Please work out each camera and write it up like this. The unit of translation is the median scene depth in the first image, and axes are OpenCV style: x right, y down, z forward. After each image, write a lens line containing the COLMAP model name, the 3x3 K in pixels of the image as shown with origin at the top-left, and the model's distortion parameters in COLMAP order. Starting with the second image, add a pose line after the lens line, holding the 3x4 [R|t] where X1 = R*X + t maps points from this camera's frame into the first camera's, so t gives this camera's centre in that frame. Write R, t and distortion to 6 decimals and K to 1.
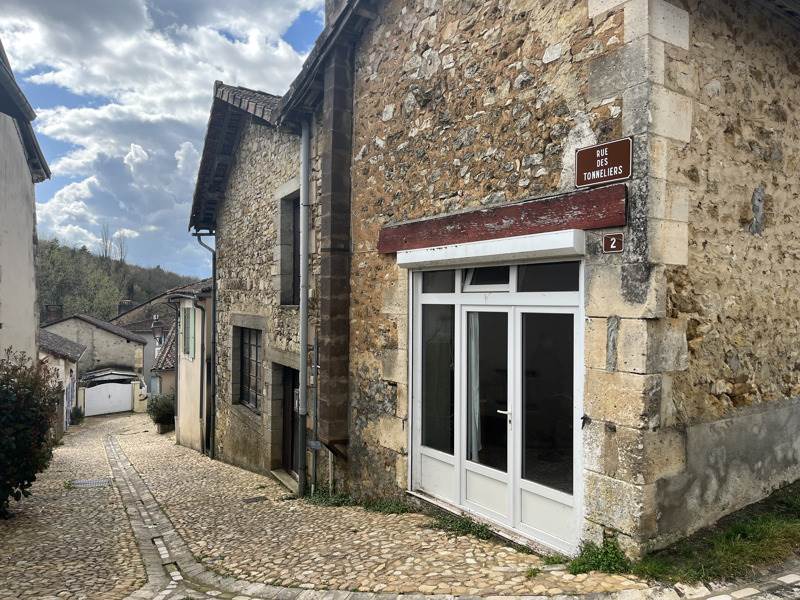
lens RADIAL K [[602.7, 0, 403.3], [0, 602.7, 297.9], [0, 0, 1]] dist [0.063966, -0.089708]
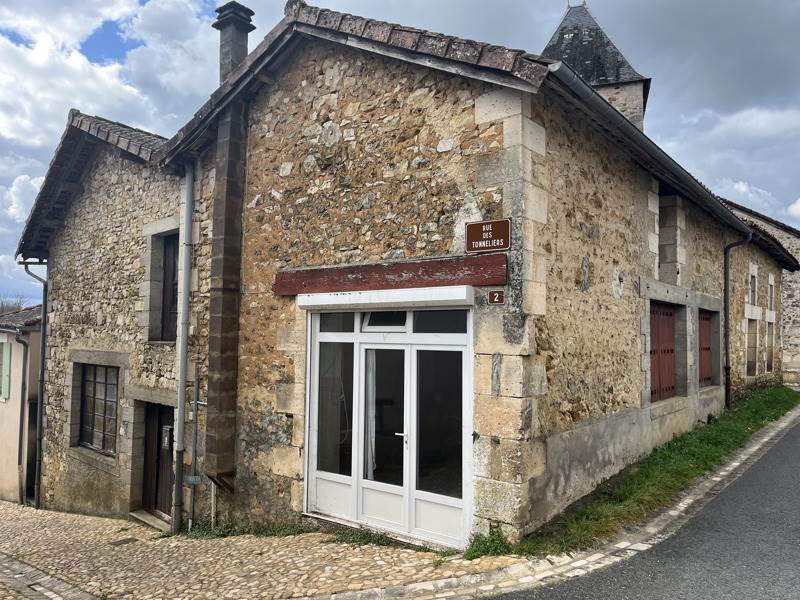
lens RADIAL K [[602.7, 0, 403.3], [0, 602.7, 297.9], [0, 0, 1]] dist [0.063966, -0.089708]
pose [[0.954095, 0.021490, 0.298732, -0.190597], [-0.005628, 0.998533, -0.053858, -0.014711], [-0.299451, 0.049704, 0.952816, -0.145383]]
